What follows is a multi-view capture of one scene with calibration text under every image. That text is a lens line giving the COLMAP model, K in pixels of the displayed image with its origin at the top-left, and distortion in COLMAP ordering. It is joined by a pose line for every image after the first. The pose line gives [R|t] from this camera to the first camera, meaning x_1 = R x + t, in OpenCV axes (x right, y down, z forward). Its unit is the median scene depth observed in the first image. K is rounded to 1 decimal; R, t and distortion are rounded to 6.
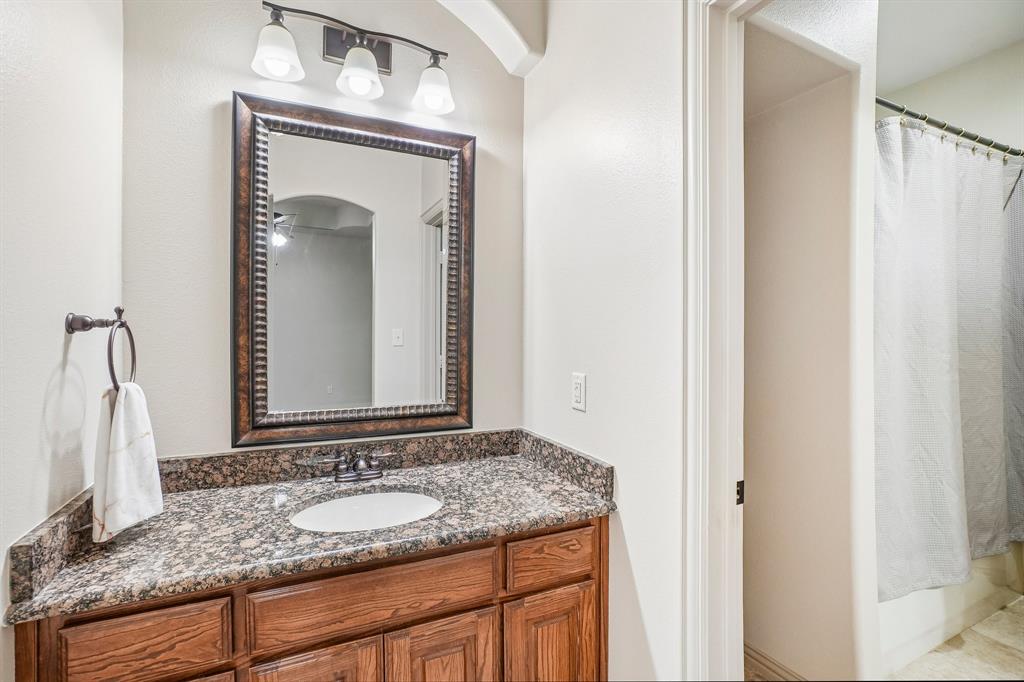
lens RADIAL K [[444.6, 0, 515.7], [0, 444.6, 341.4], [0, 0, 1]] dist [-0.008577, 0.000829]
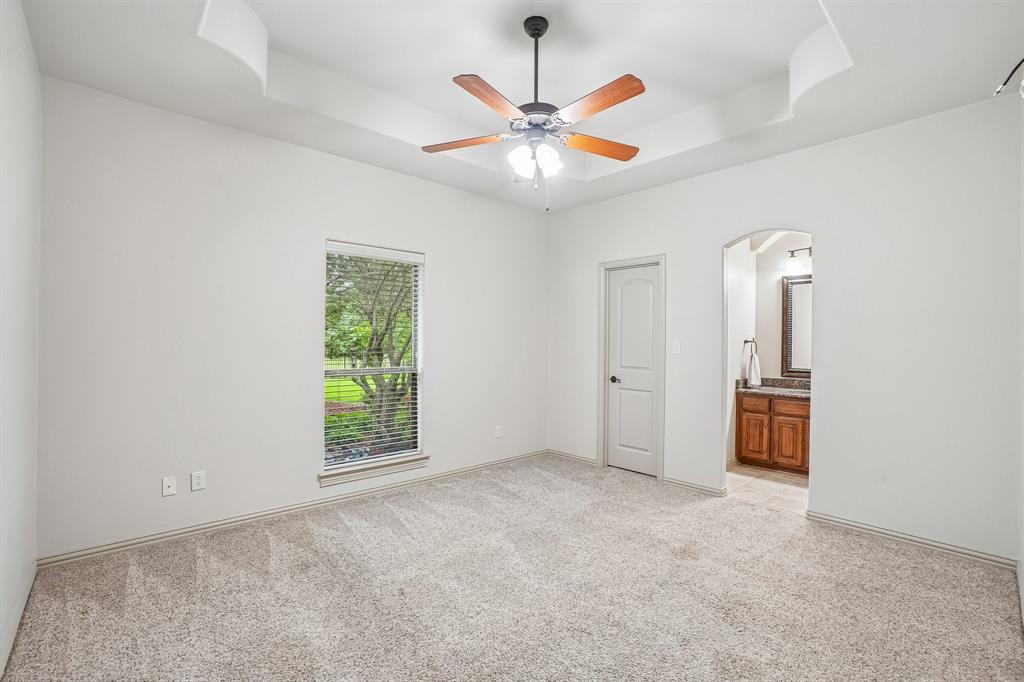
lens RADIAL K [[444.6, 0, 512.9], [0, 444.6, 335.1], [0, 0, 1]] dist [-0.008577, 0.000829]
pose [[0.293469, -0.007972, -0.955935, 2.342434], [-0.024969, 0.999560, -0.016002, 0.022945], [0.955643, 0.028565, 0.293141, -2.311629]]
